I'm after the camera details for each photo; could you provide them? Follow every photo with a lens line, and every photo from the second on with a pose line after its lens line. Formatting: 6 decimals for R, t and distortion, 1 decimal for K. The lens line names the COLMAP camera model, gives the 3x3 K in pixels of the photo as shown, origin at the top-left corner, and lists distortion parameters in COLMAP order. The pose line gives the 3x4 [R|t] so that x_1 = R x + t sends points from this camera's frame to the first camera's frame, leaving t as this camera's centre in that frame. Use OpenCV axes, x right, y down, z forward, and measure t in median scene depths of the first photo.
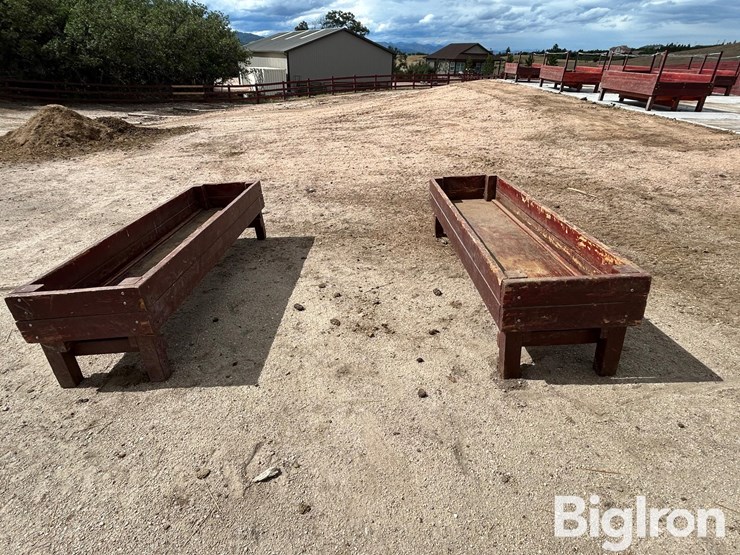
lens RADIAL K [[416.0, 0, 370.5], [0, 416.0, 279.4], [0, 0, 1]] dist [-0.006991, 0.004955]
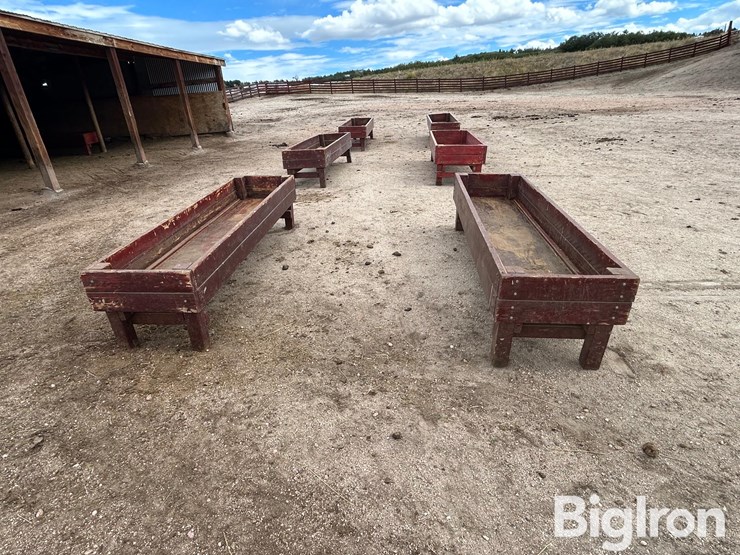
lens RADIAL K [[416.0, 0, 370.5], [0, 416.0, 279.4], [0, 0, 1]] dist [-0.006991, 0.004955]
pose [[-0.992744, 0.032772, 0.115696, -0.101116], [0.110892, 0.621592, 0.775452, -0.387311], [-0.046503, 0.782655, -0.620716, 0.796735]]
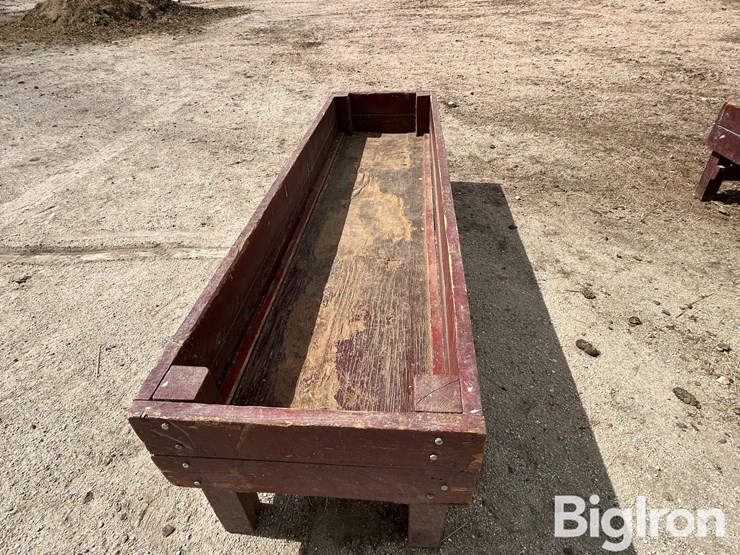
lens RADIAL K [[416.0, 0, 370.5], [0, 416.0, 279.4], [0, 0, 1]] dist [-0.006991, 0.004955]
pose [[0.995310, 0.077963, -0.057273, -0.184942], [-0.064325, 0.975558, 0.210118, -0.051320], [0.072255, -0.205448, 0.975997, 0.190692]]
